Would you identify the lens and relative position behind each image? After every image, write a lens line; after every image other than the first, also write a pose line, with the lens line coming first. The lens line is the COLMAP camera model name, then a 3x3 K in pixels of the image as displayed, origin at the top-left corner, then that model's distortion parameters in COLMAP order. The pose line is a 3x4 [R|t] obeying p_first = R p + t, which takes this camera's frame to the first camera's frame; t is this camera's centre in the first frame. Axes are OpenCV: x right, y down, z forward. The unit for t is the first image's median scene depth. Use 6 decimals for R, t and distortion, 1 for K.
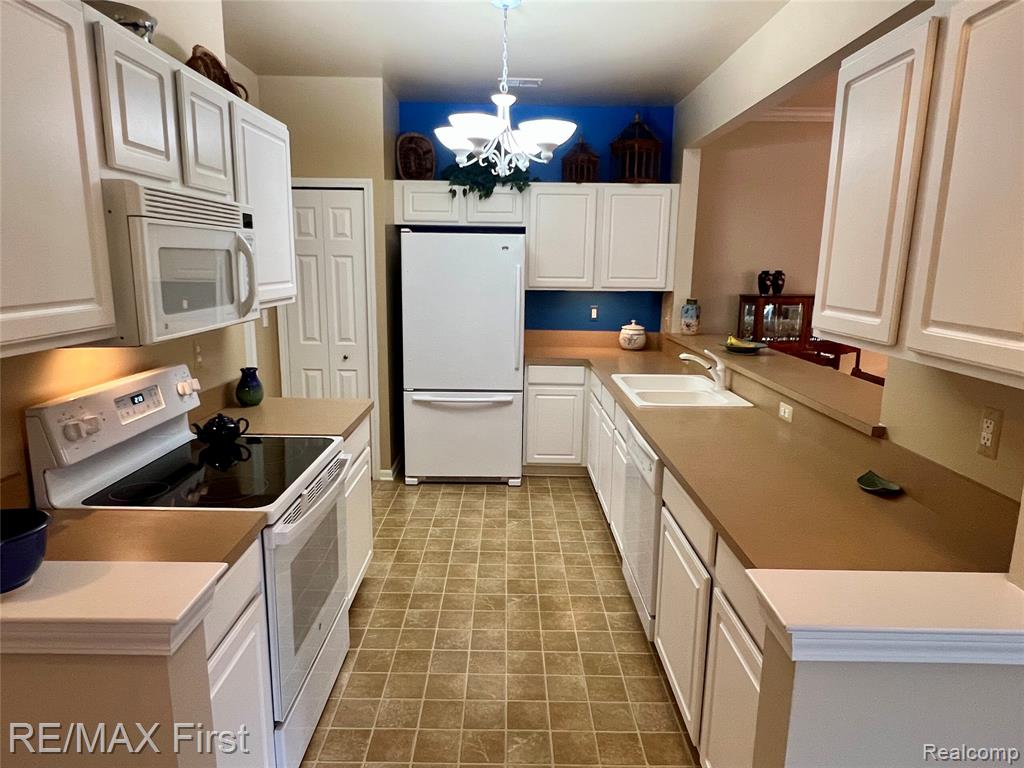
lens RADIAL K [[634.1, 0, 510.8], [0, 634.1, 382.1], [0, 0, 1]] dist [0.006837, 0.001776]
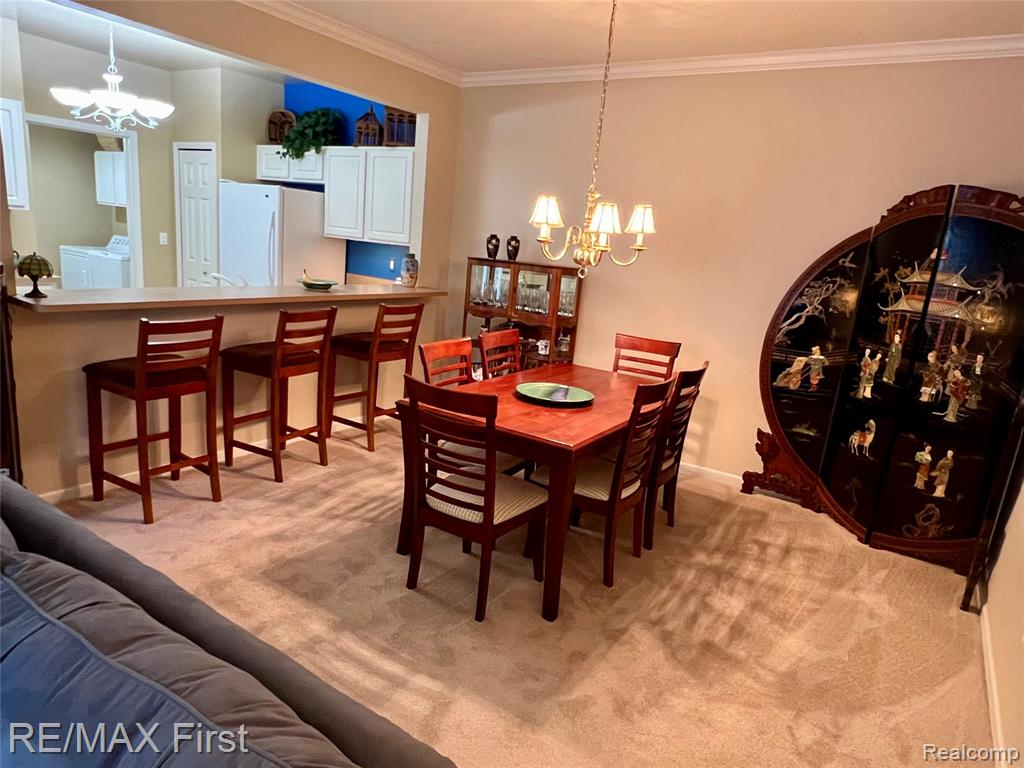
lens RADIAL K [[634.1, 0, 513.5], [0, 634.1, 384.9], [0, 0, 1]] dist [0.006837, 0.001776]
pose [[0.833418, 0.189822, -0.519021, 1.023922], [-0.181667, 0.981068, 0.067096, -0.014493], [0.521931, 0.038370, 0.852124, 0.169891]]
